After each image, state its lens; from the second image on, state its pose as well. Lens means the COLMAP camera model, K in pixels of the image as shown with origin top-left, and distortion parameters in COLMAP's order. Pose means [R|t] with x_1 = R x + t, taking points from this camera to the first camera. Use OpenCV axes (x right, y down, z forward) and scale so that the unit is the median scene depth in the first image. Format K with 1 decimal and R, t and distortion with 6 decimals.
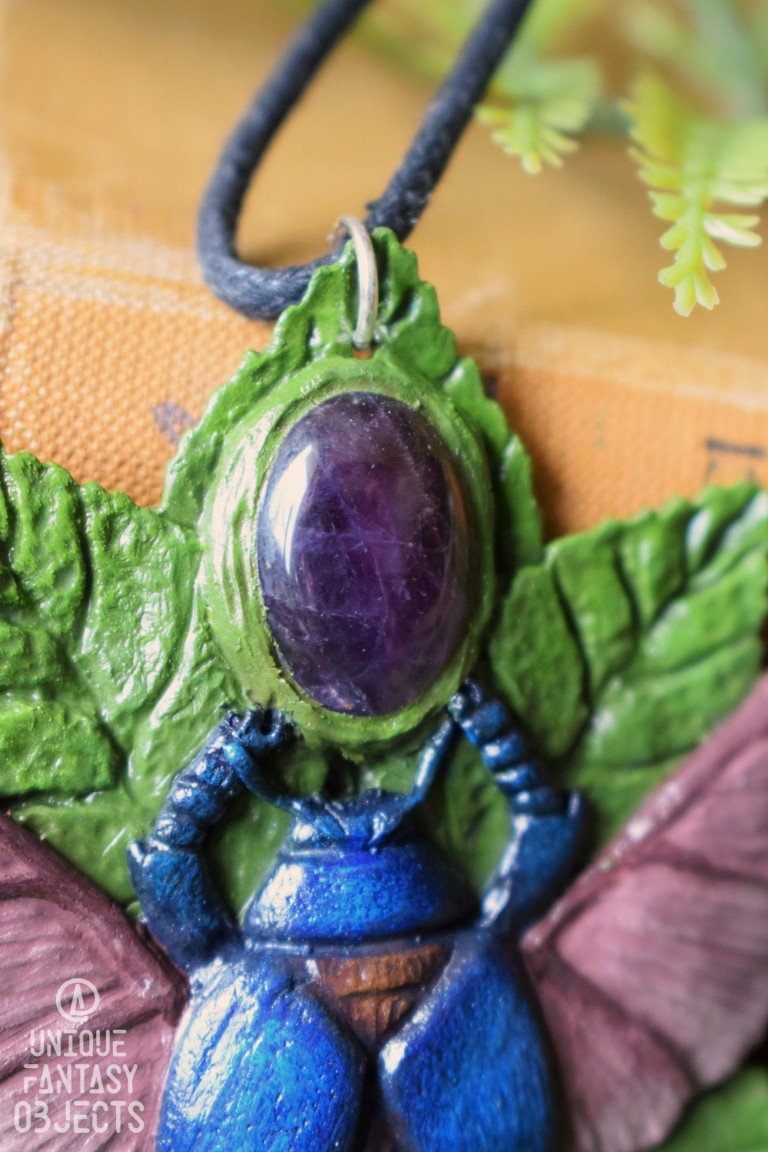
lens RADIAL K [[2558.5, 0, 387.2], [0, 2558.5, 577.5], [0, 0, 1]] dist [0.040426, 0.000000]
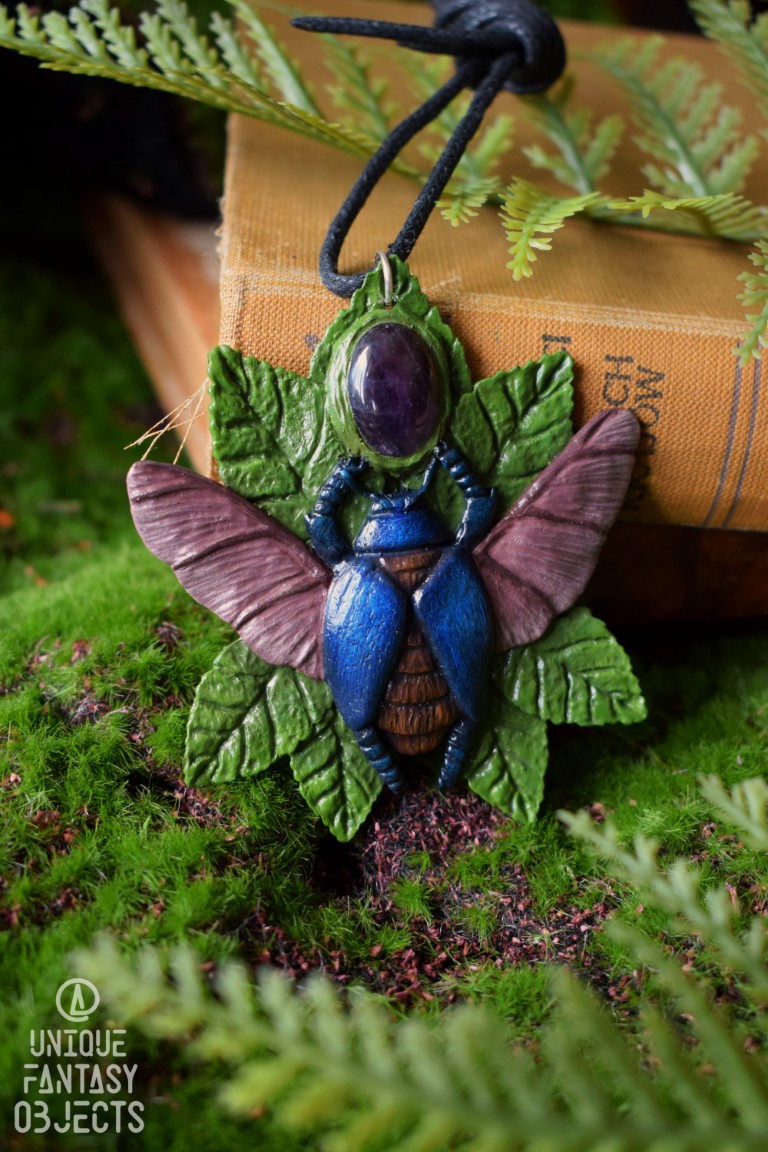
lens RADIAL K [[1836.9, 0, 379.8], [0, 1836.9, 576.3], [0, 0, 1]] dist [-0.023667, 0.000000]
pose [[0.993200, -0.061509, -0.098847, 0.136102], [0.063005, 0.997940, 0.012079, 0.142089], [0.097900, -0.018225, 0.995029, -0.714488]]
